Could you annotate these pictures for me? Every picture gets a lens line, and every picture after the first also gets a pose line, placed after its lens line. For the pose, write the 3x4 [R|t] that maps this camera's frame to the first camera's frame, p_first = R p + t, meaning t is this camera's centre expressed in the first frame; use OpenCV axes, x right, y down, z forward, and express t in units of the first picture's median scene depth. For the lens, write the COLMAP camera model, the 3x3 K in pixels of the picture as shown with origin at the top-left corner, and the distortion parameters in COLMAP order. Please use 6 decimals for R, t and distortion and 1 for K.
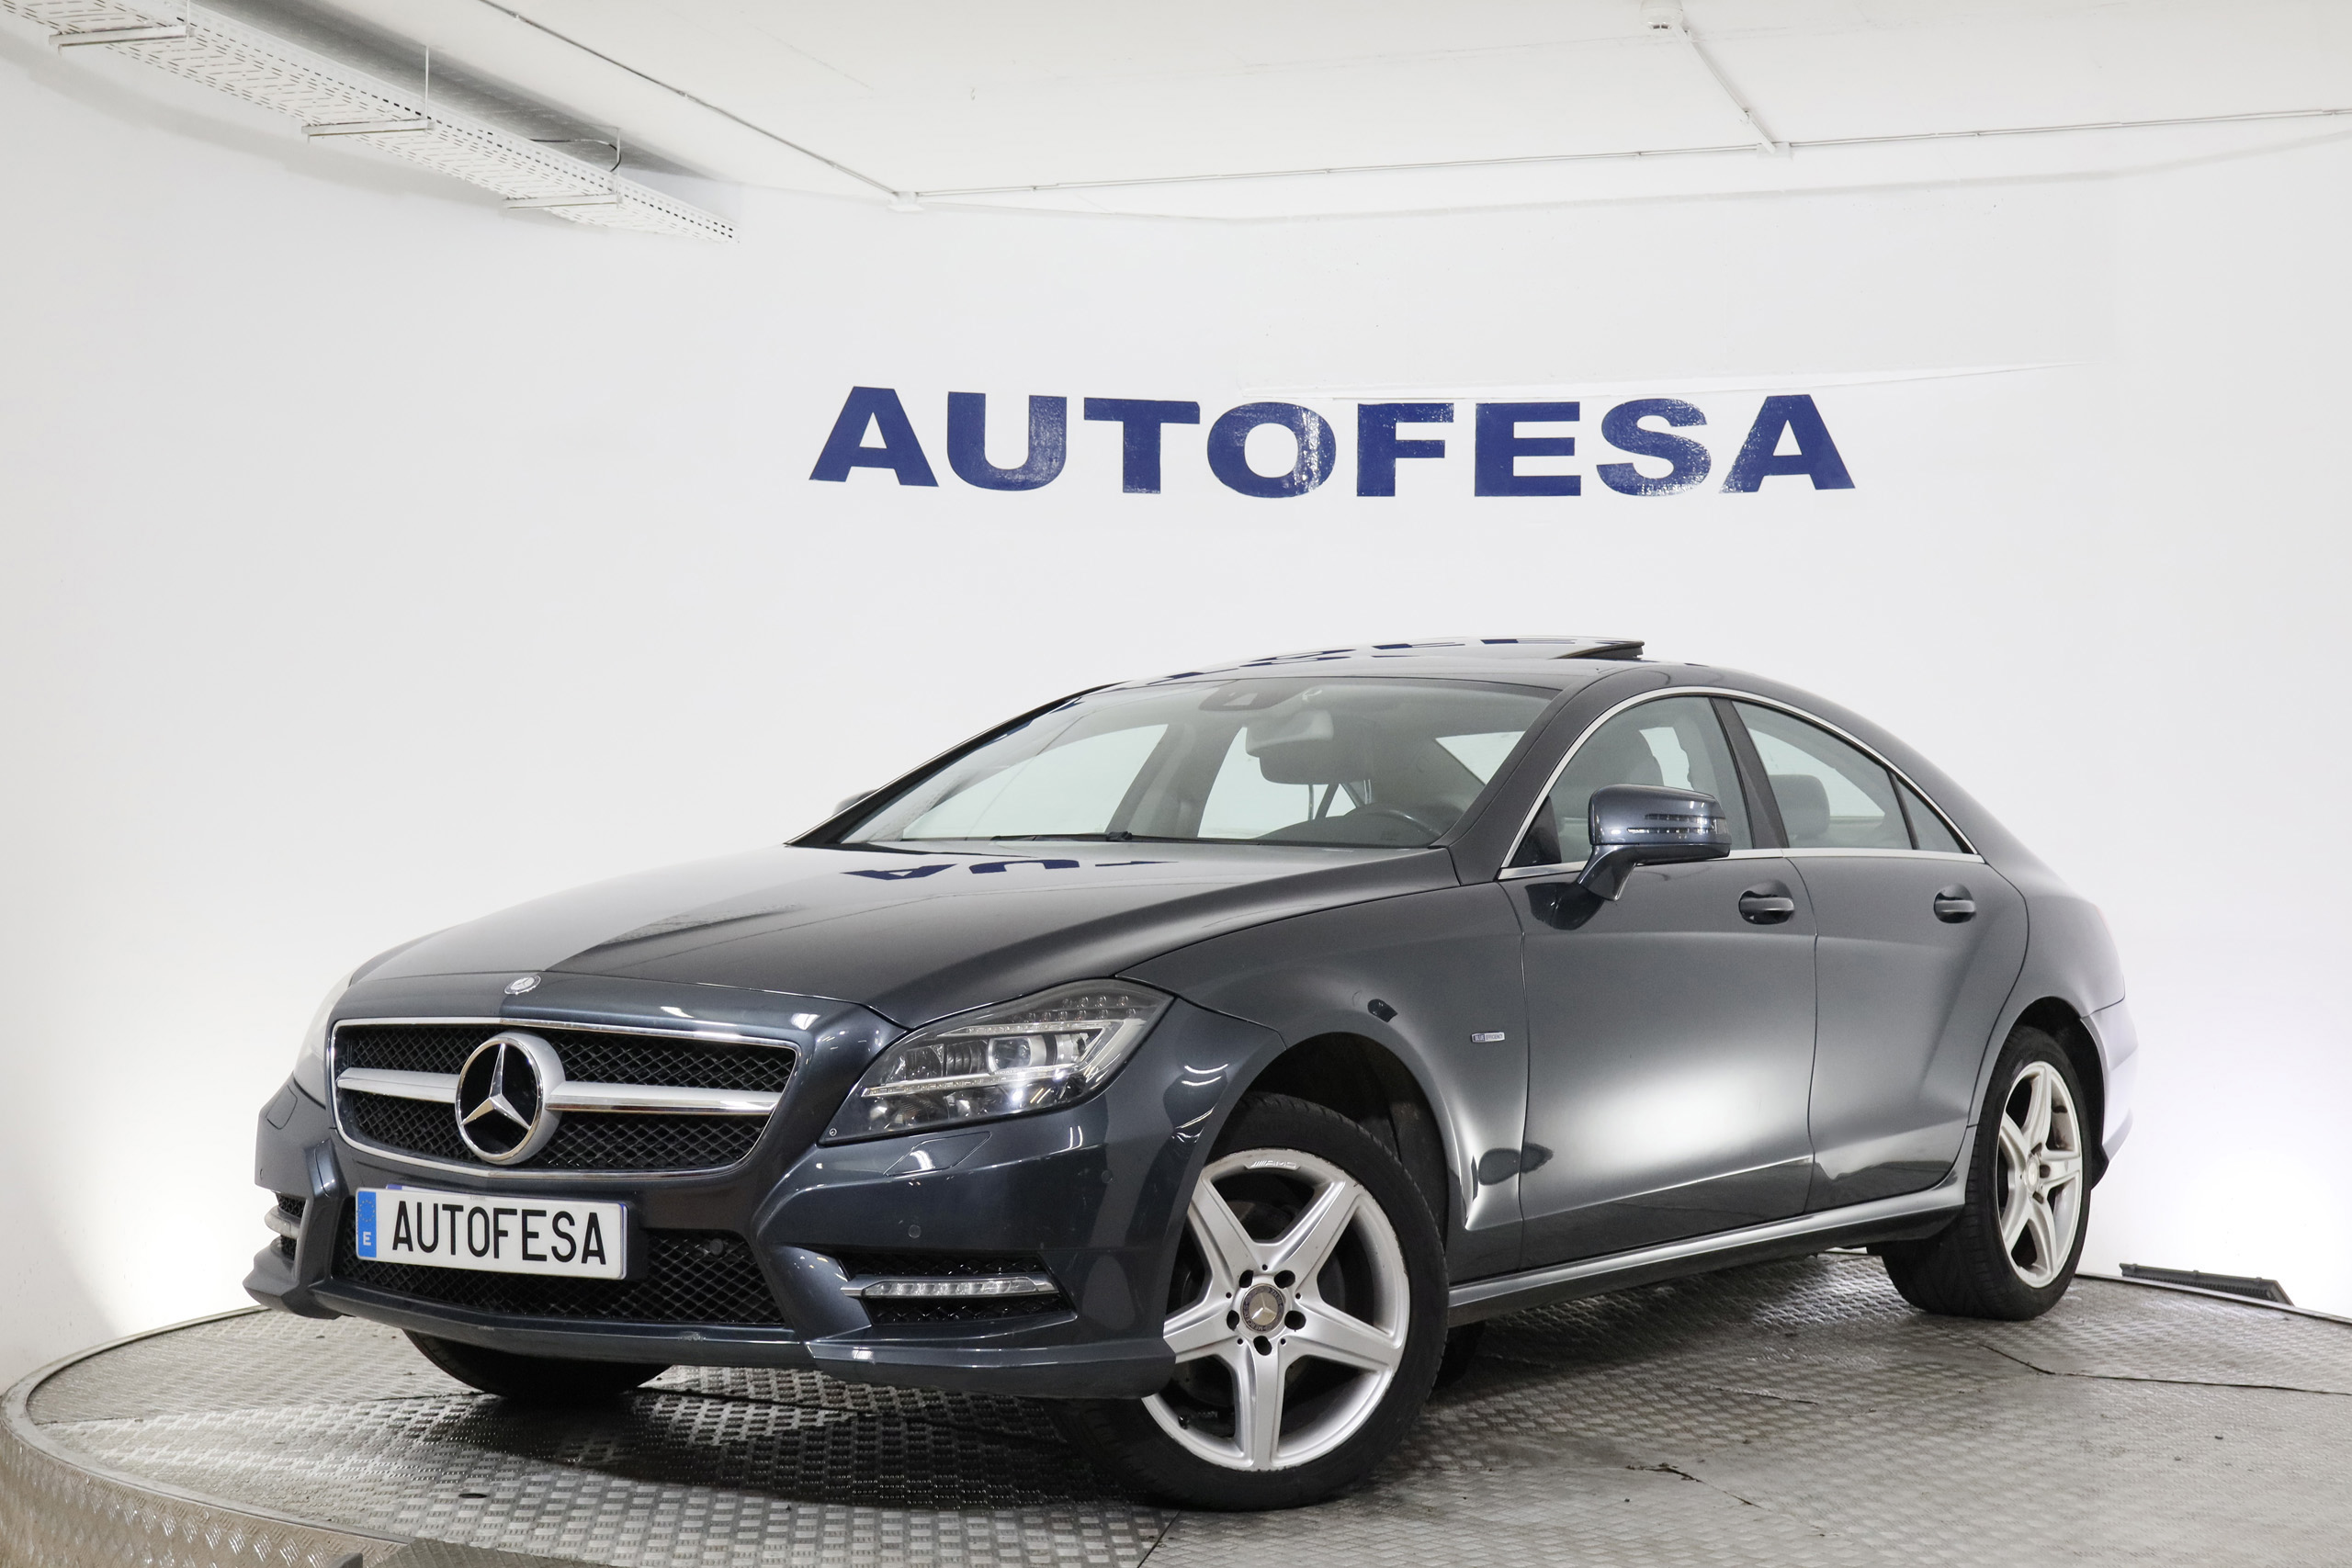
lens RADIAL K [[3554.3, 0, 1130.3], [0, 3554.3, 792.2], [0, 0, 1]] dist [-0.040348, 0.000000]
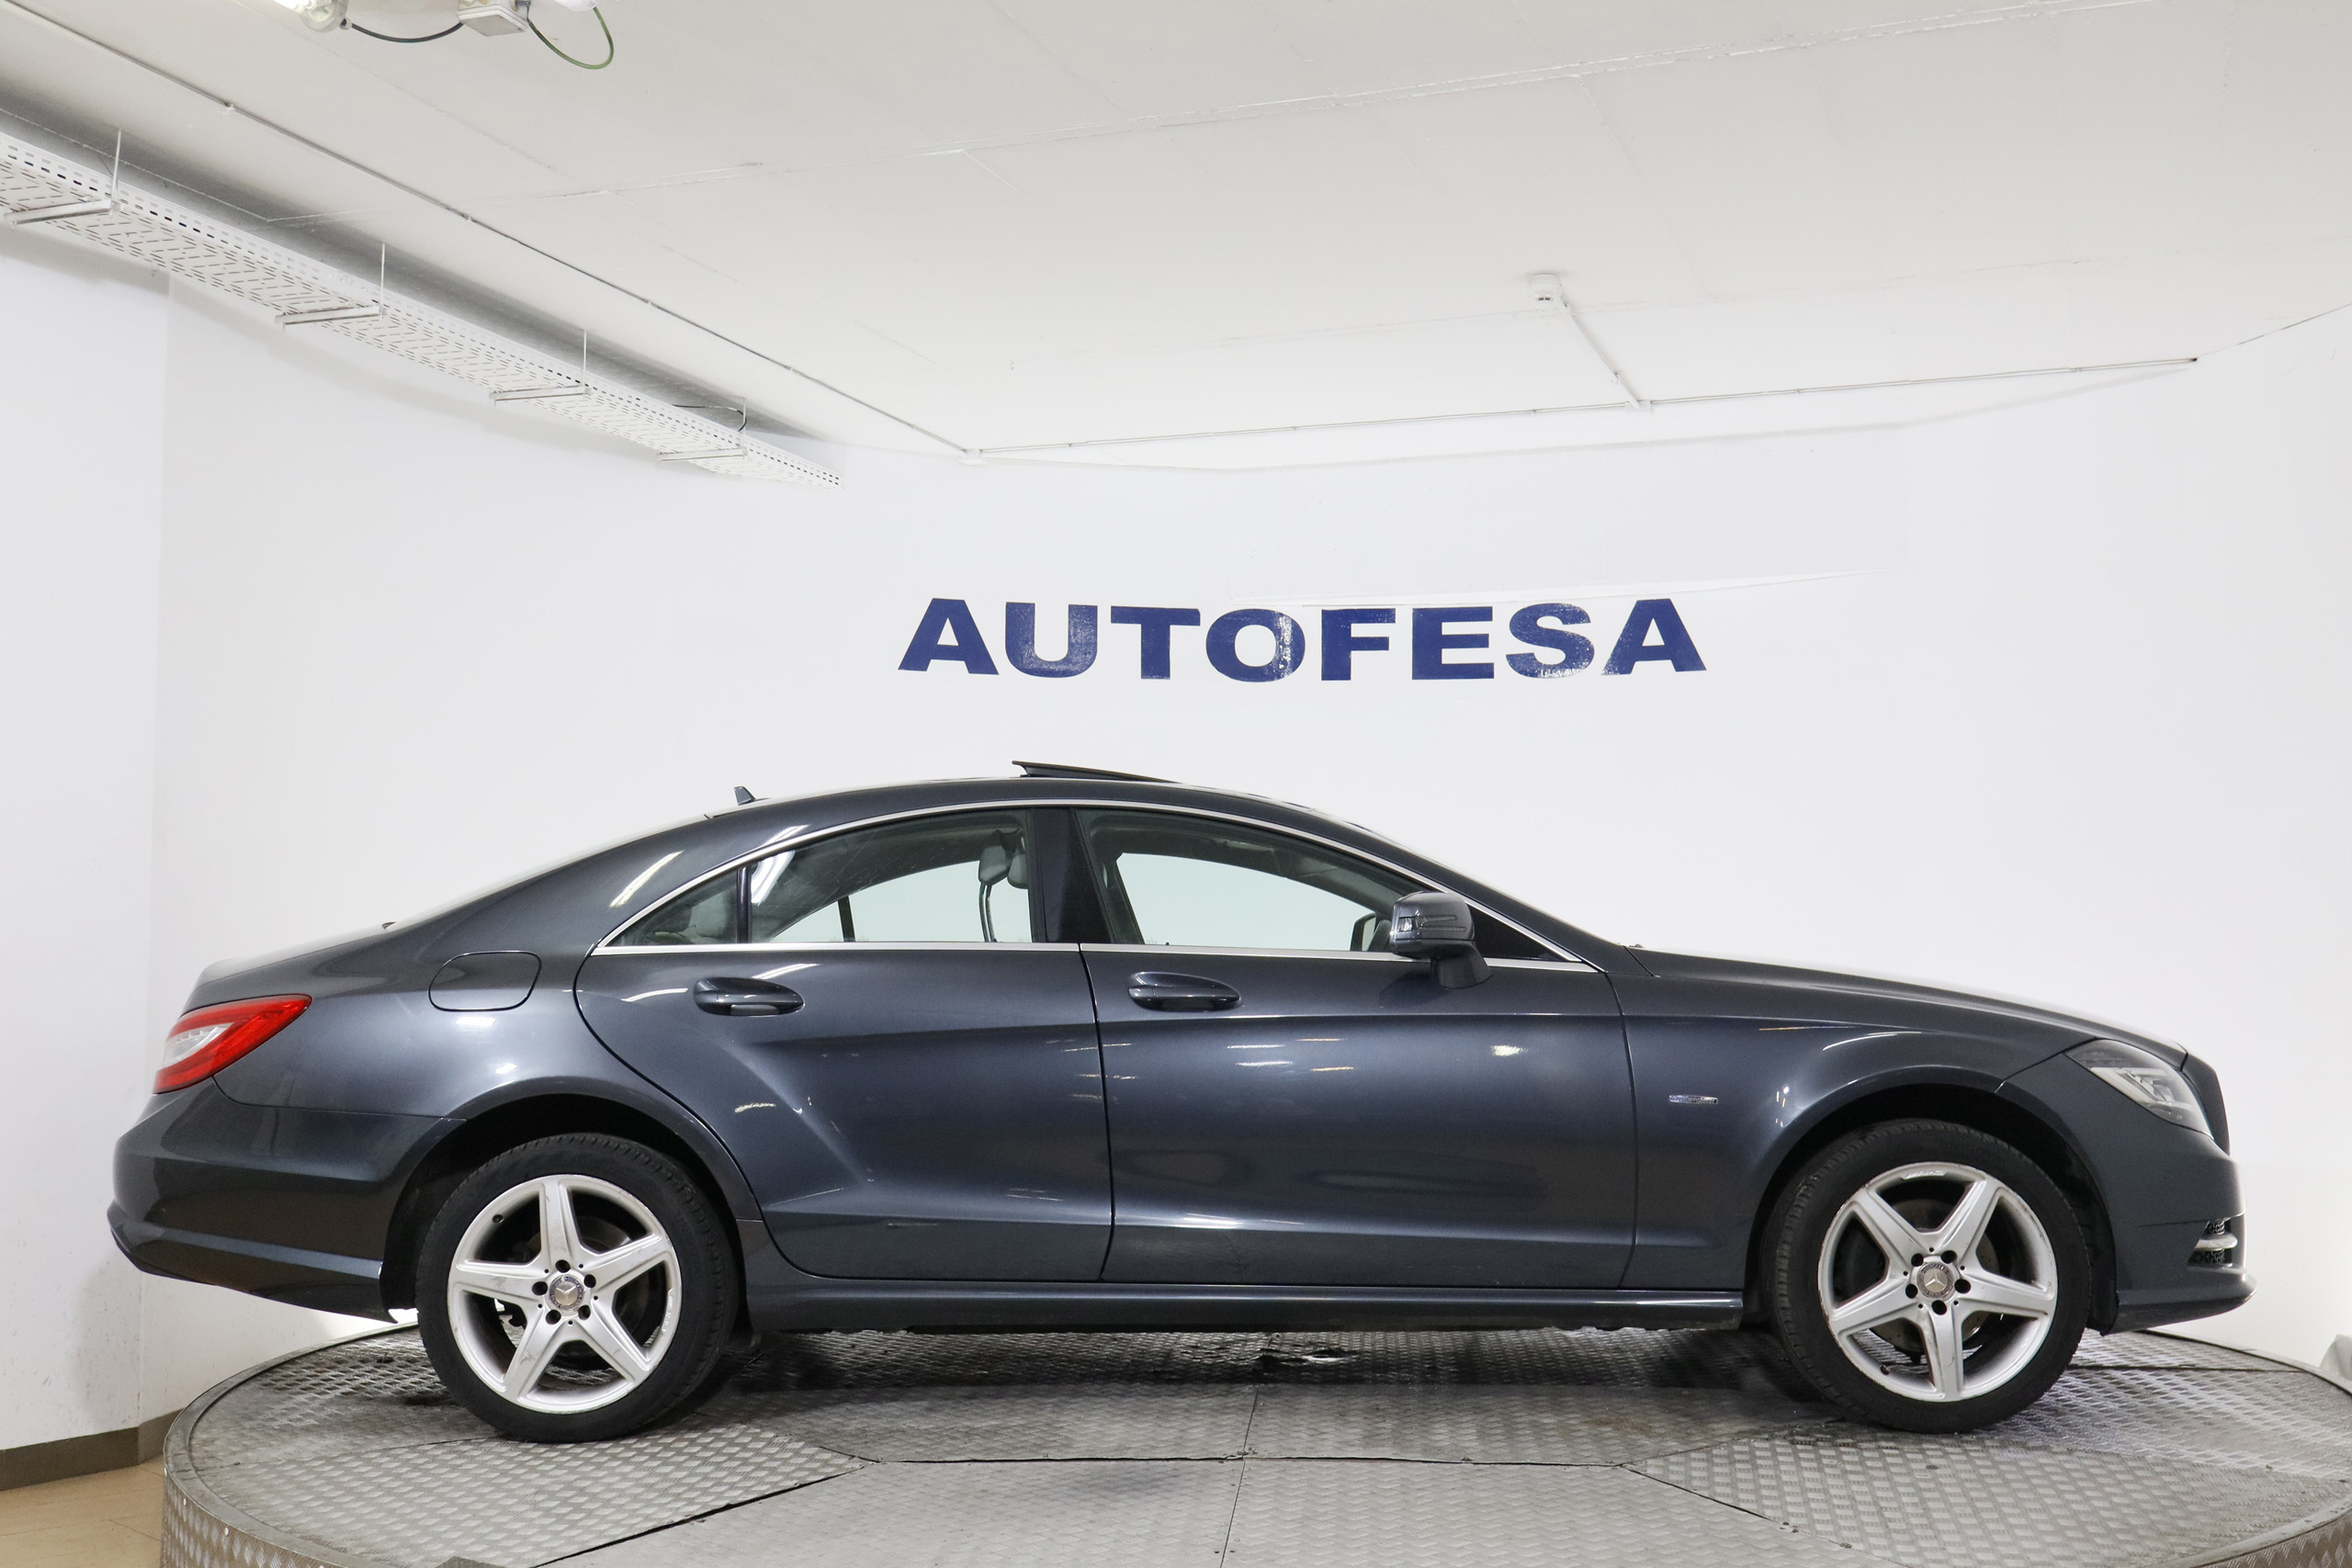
lens RADIAL K [[2463.3, 0, 1169.7], [0, 2463.3, 783.6], [0, 0, 1]] dist [-0.019297, 0.000000]
pose [[0.999848, -0.006263, -0.016301, 0.023190], [0.005384, 0.998557, -0.053437, 0.002286], [0.016612, 0.053341, 0.998438, 0.104075]]
